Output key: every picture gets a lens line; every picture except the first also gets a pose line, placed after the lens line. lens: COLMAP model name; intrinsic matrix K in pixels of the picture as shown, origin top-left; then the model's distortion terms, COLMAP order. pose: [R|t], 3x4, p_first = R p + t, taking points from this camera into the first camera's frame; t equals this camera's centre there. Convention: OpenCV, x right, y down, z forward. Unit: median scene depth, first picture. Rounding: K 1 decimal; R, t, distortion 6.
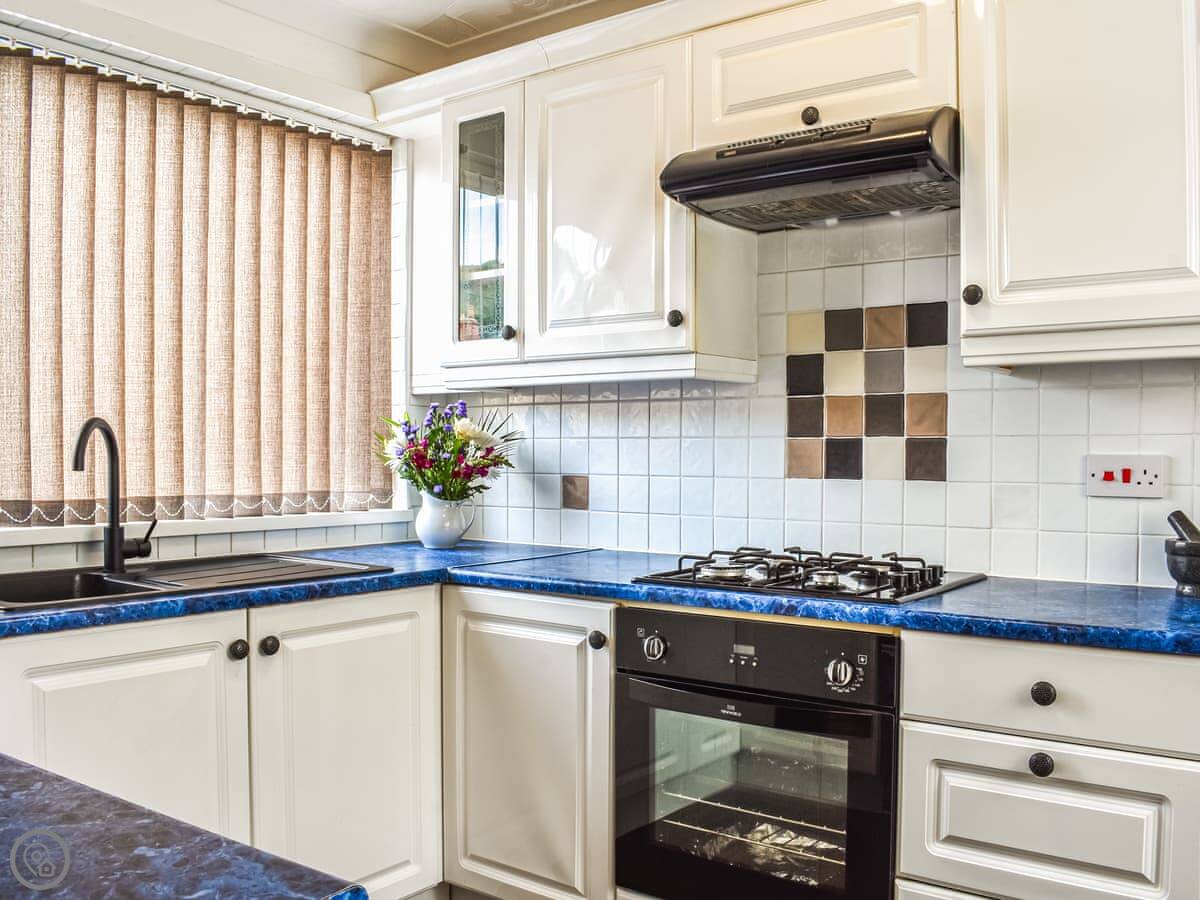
lens RADIAL K [[1057.6, 0, 600.0], [0, 1057.6, 450.0], [0, 0, 1]] dist [-0.093027, 0.007728]
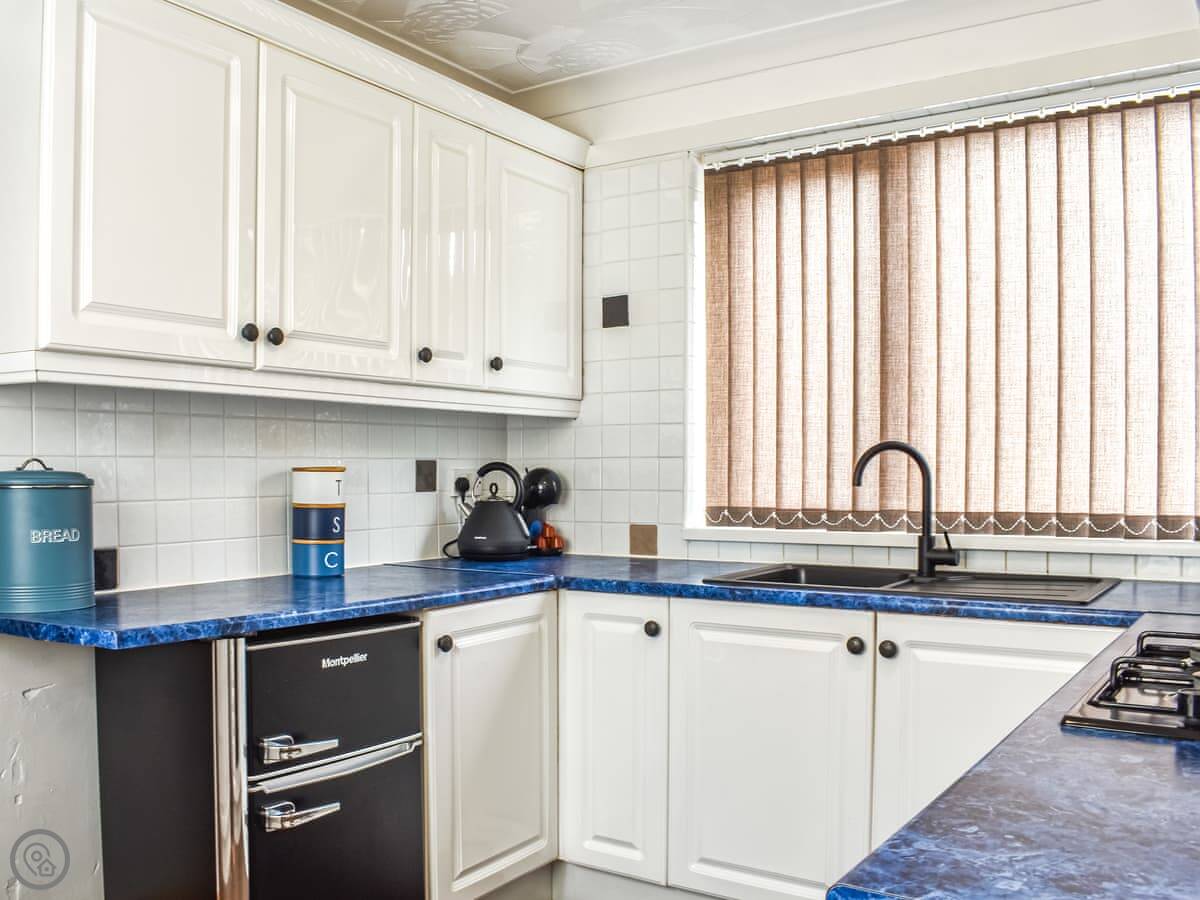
lens RADIAL K [[1057.6, 0, 600.0], [0, 1057.6, 450.0], [0, 0, 1]] dist [-0.093027, 0.007728]
pose [[0.059472, -0.025731, -0.997898, 0.673958], [0.003968, 0.999666, -0.025540, 0.007110], [0.998222, -0.002440, 0.059554, 0.575358]]
